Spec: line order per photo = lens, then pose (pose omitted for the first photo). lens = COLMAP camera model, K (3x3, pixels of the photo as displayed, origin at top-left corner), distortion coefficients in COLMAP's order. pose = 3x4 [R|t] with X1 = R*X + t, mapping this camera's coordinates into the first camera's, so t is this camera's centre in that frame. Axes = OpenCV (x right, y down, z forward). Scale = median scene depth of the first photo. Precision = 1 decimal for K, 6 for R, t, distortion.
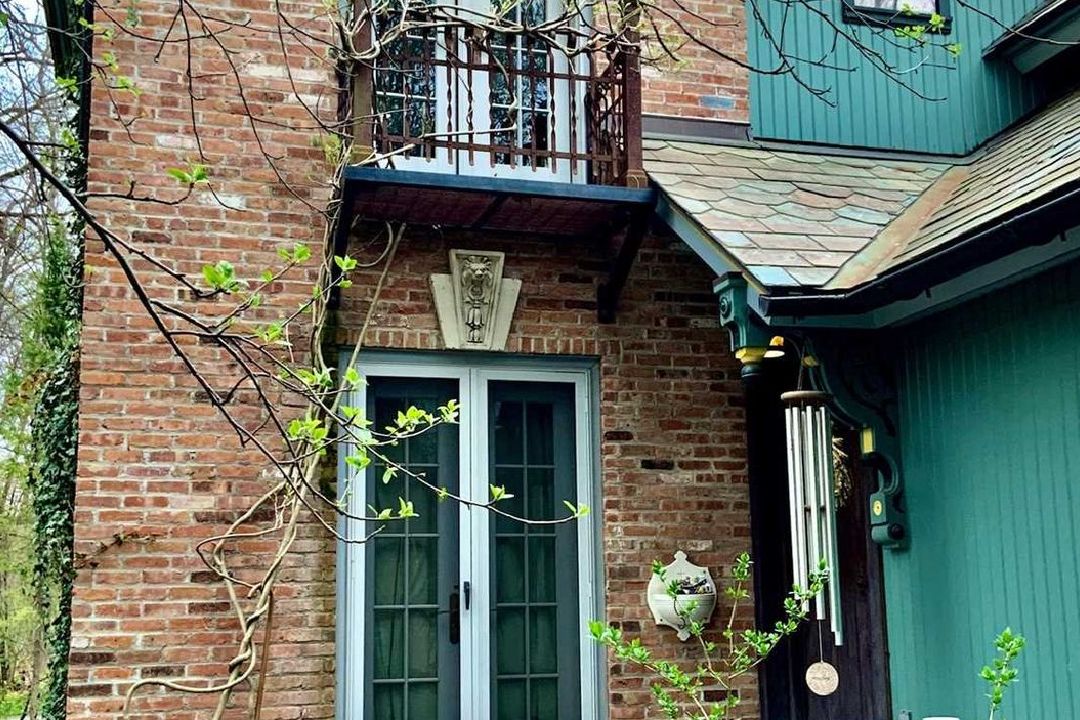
lens RADIAL K [[1249.5, 0, 540.0], [0, 1249.5, 360.0], [0, 0, 1]] dist [-0.003588, -0.011336]
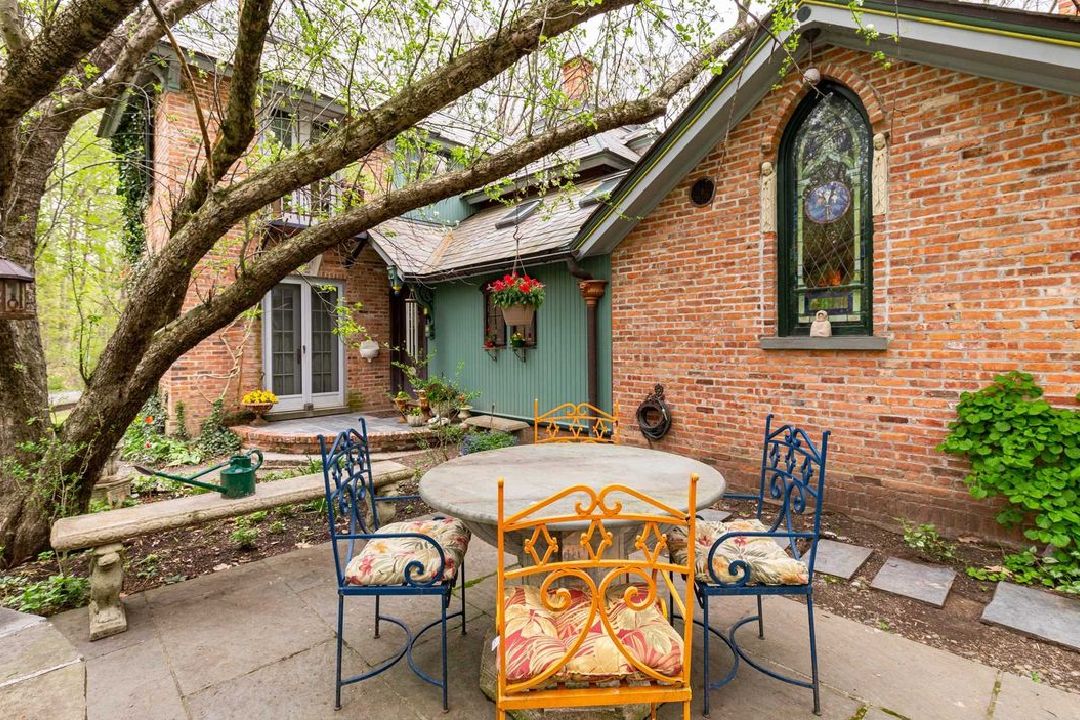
lens RADIAL K [[529.0, 0, 540.0], [0, 529.0, 360.0], [0, 0, 1]] dist [-0.001374, -0.000049]
pose [[0.876193, -0.002764, 0.481953, -0.186201], [-0.101728, 0.976394, 0.190542, -0.116812], [-0.471102, -0.215980, 0.855228, -0.510633]]
